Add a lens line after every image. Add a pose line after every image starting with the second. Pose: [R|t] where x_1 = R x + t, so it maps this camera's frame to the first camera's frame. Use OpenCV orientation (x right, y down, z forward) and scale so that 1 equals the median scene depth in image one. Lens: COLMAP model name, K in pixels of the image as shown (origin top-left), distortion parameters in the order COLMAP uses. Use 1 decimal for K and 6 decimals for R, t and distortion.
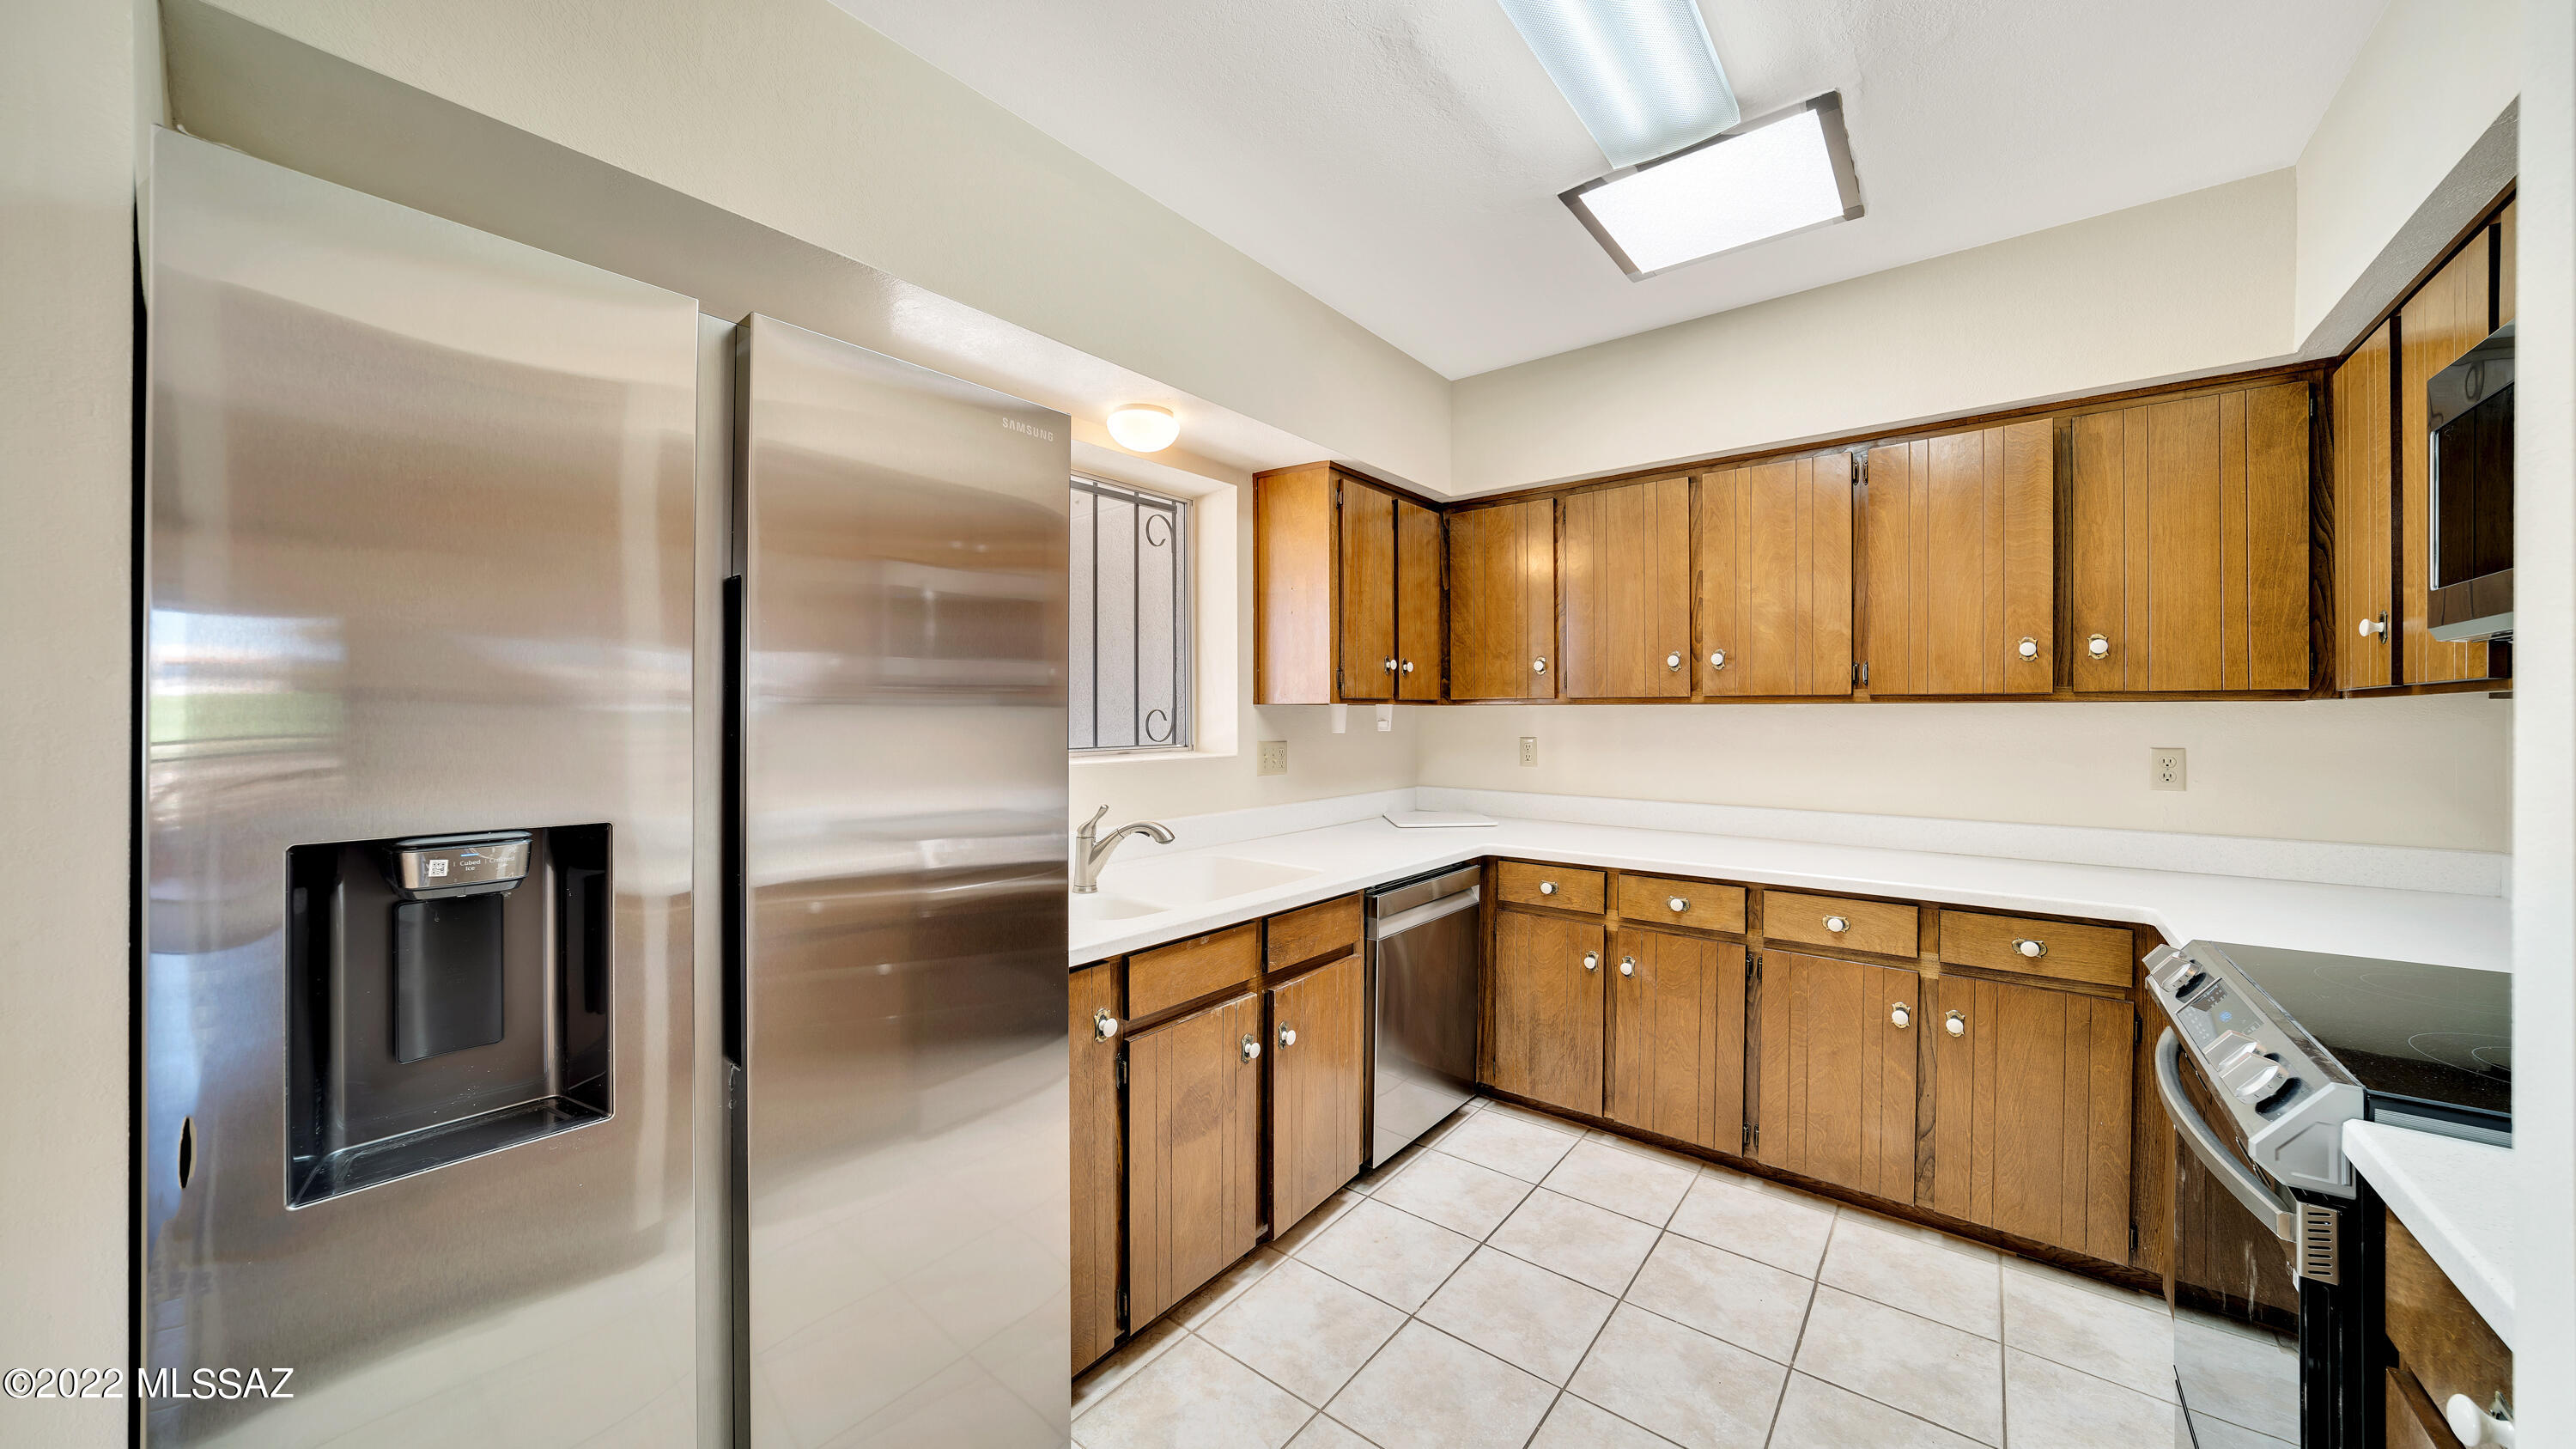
lens RADIAL K [[879.7, 0, 1308.1], [0, 879.7, 715.9], [0, 0, 1]] dist [-0.013424, 0.001111]
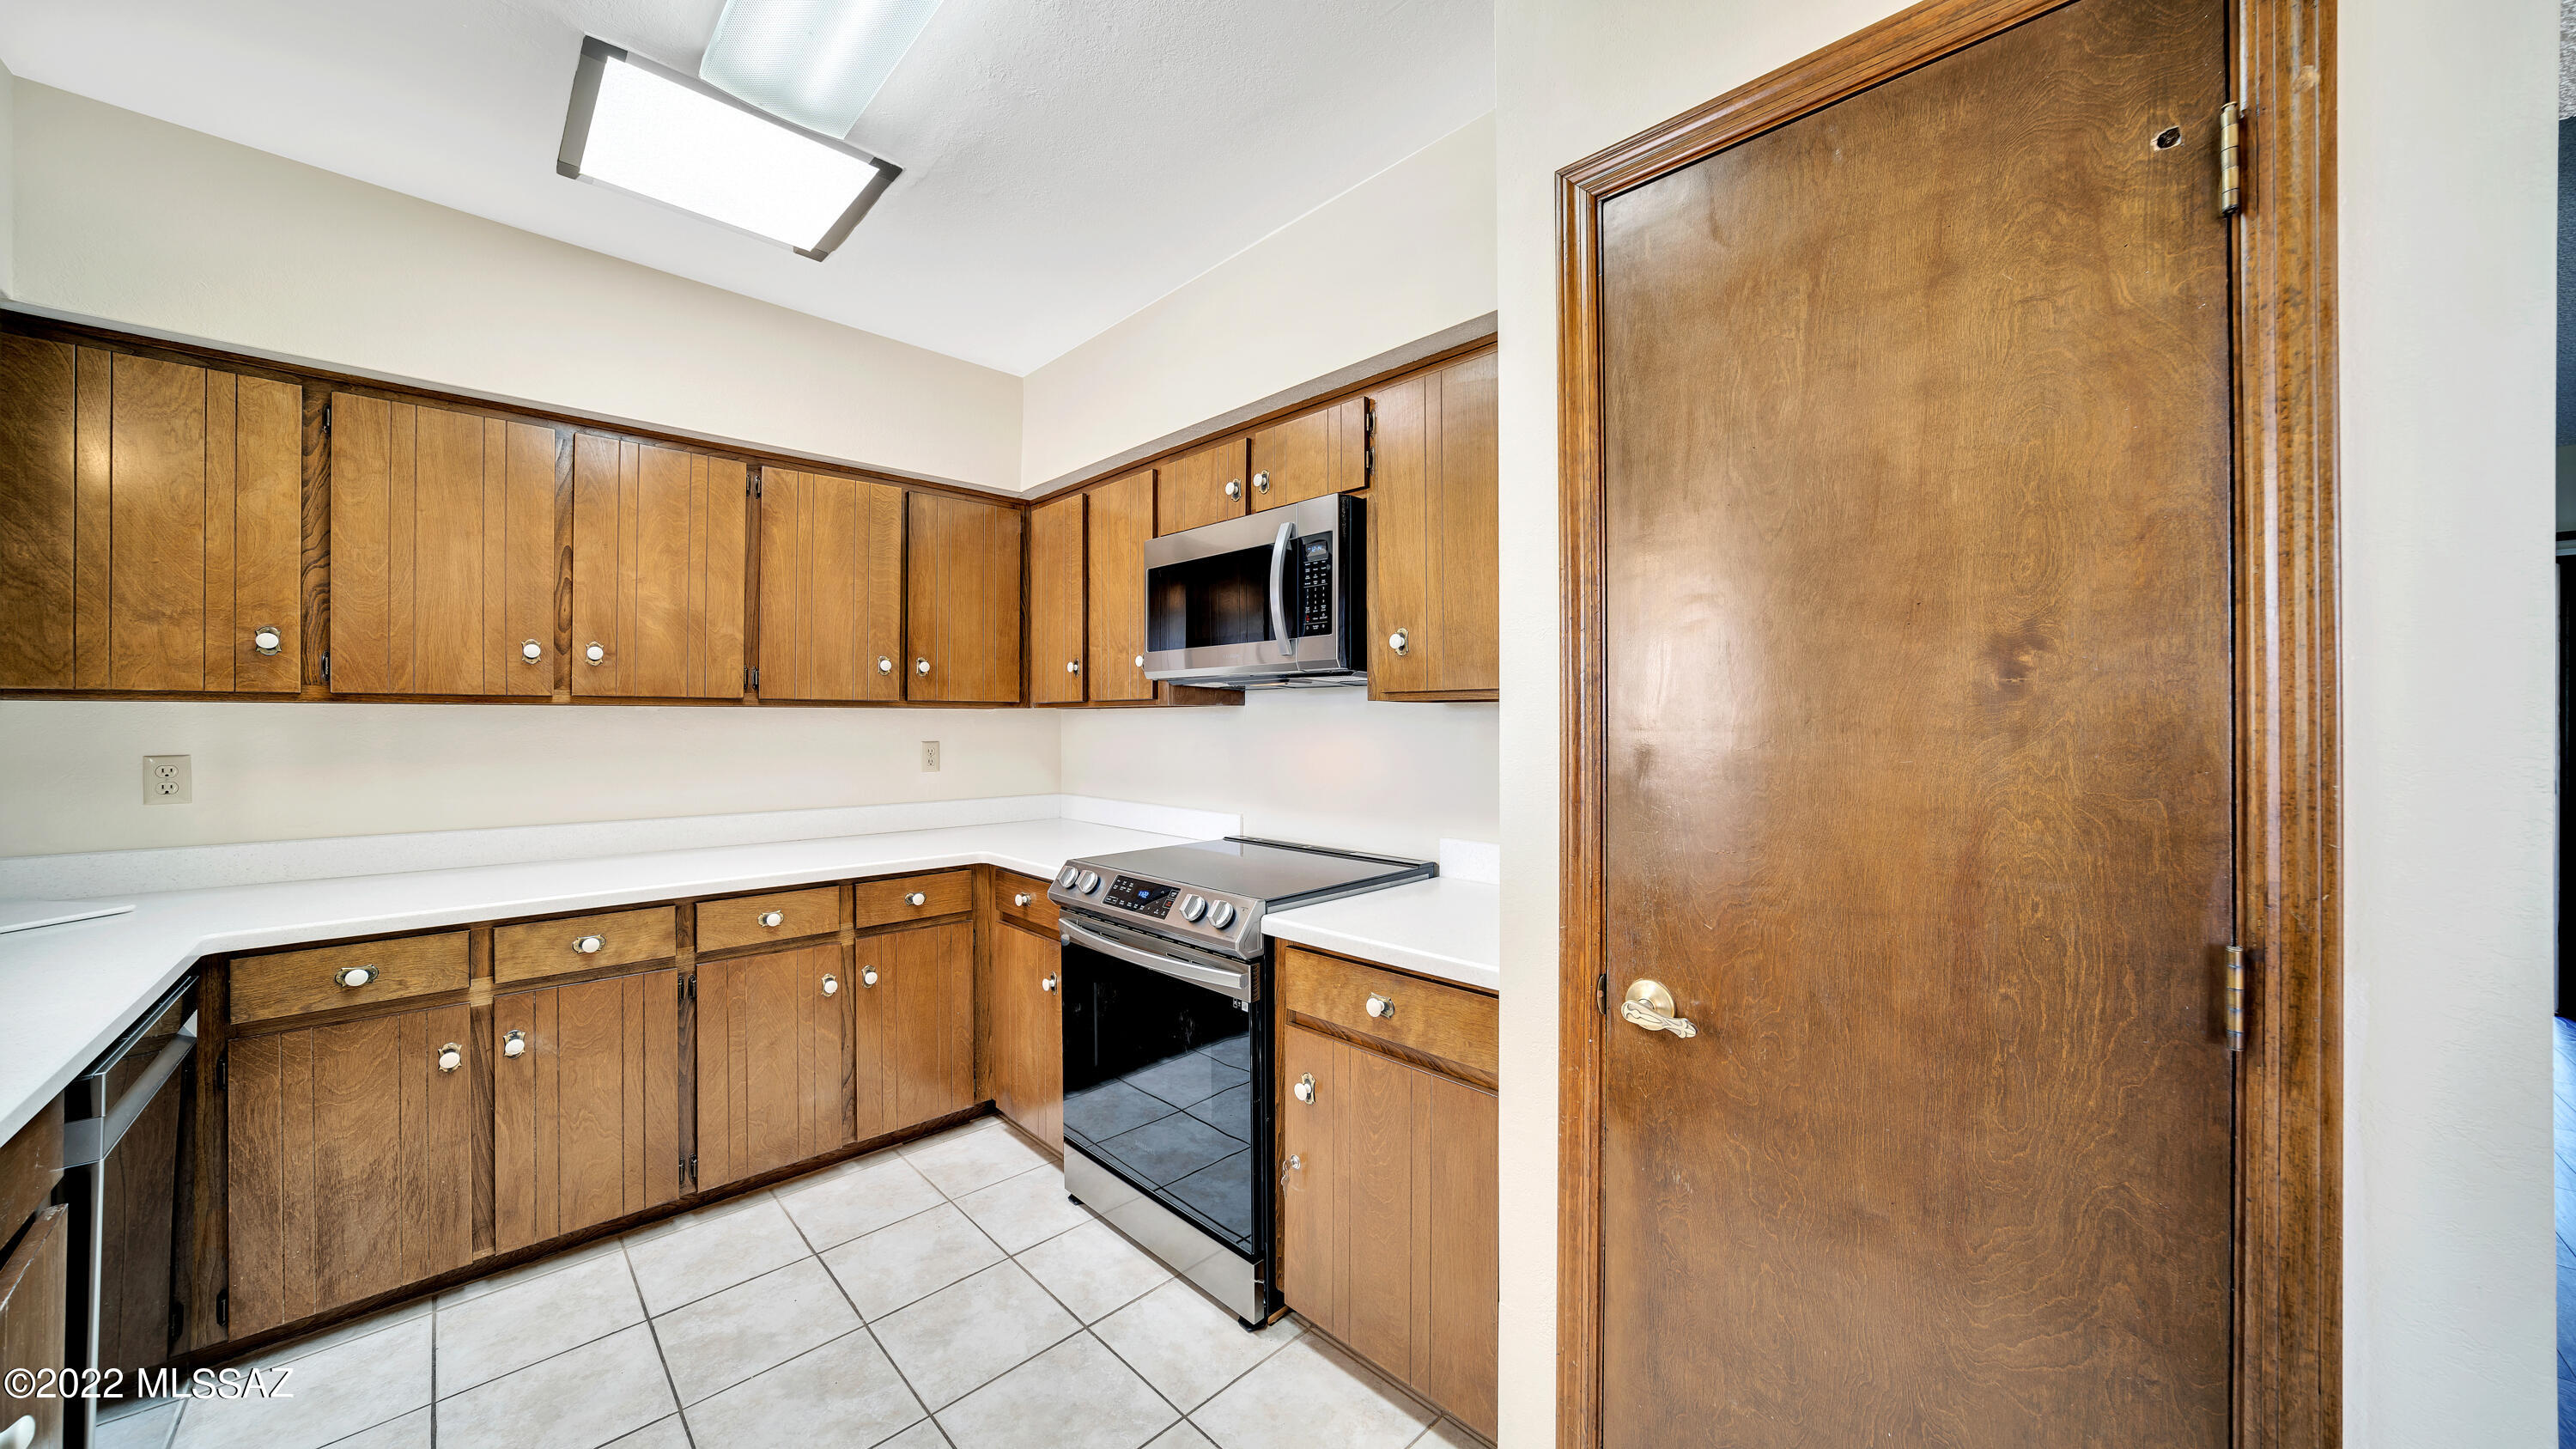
lens RADIAL K [[879.7, 0, 1243.3], [0, 879.7, 717.7], [0, 0, 1]] dist [-0.013424, 0.001111]
pose [[0.150546, 0.000920, 0.988603, -0.335728], [0.002692, 0.999995, -0.001341, 0.001815], [-0.988599, 0.002864, 0.150543, 0.286149]]
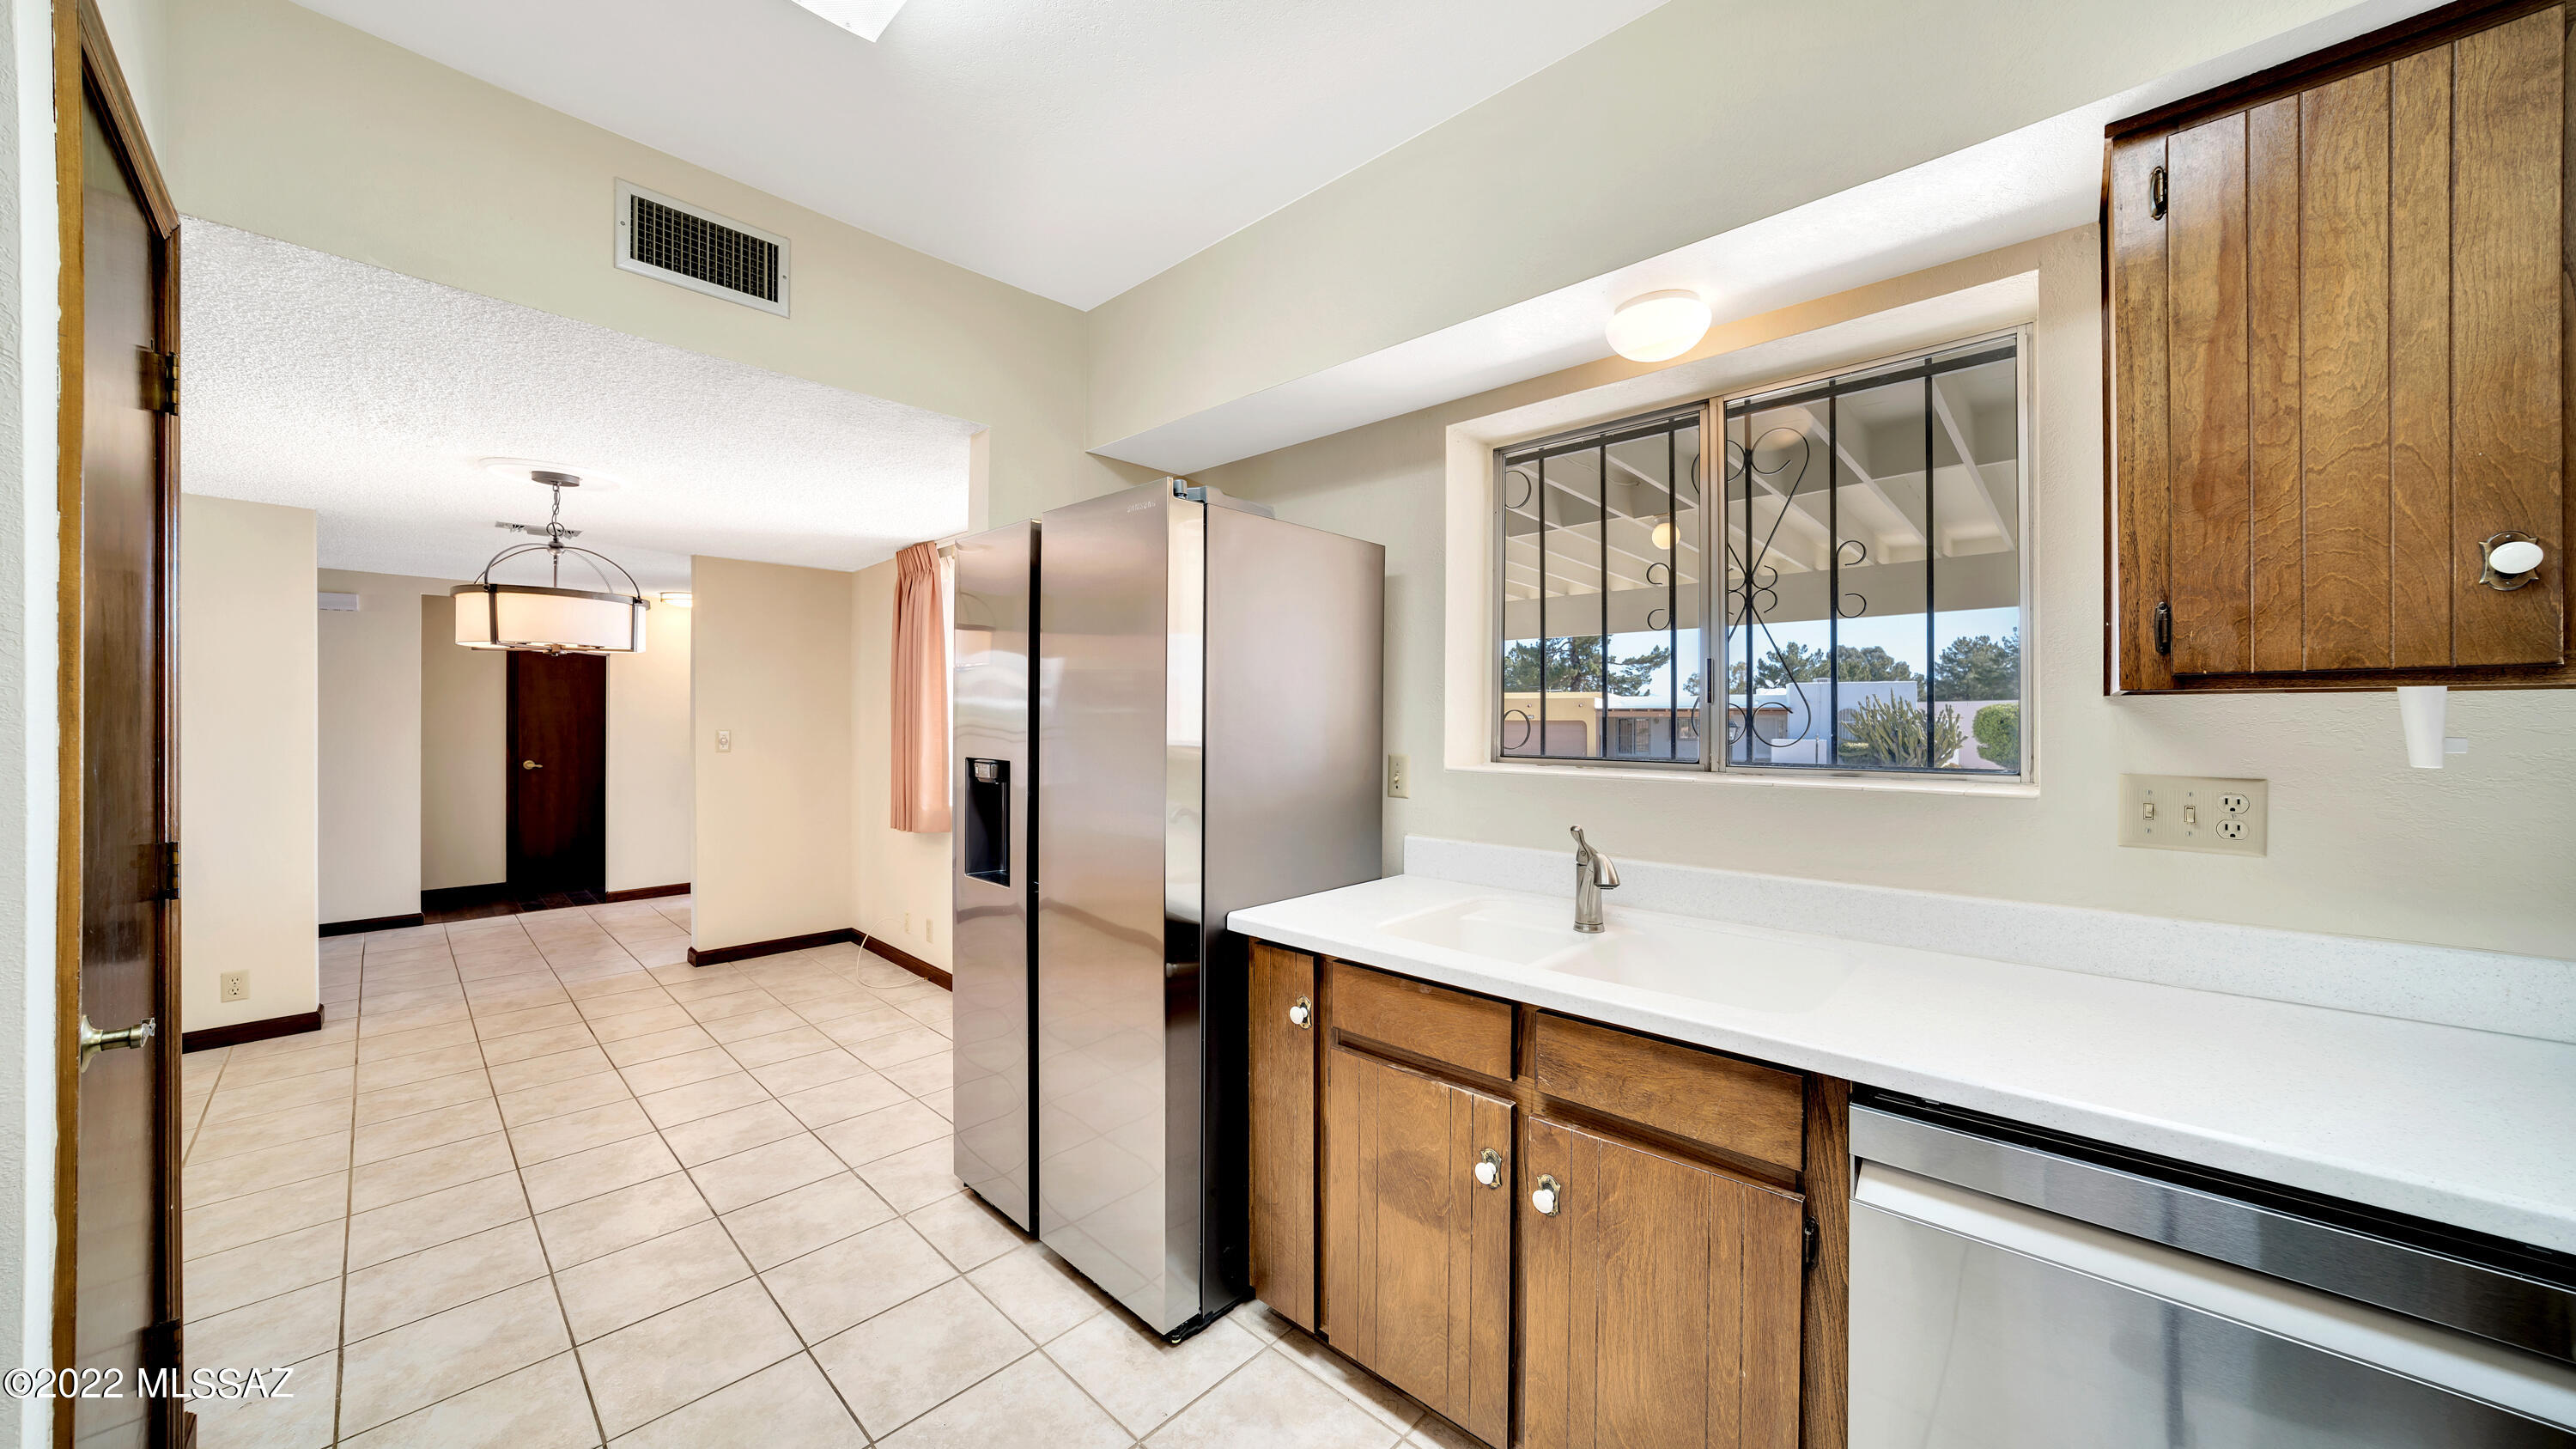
lens RADIAL K [[879.7, 0, 1293.6], [0, 879.7, 724.9], [0, 0, 1]] dist [-0.013424, 0.001111]
pose [[-0.084449, 0.006002, -0.996410, 0.577450], [-0.003546, 0.999974, 0.006324, 0.003406], [0.996421, 0.004067, -0.084426, 0.771483]]
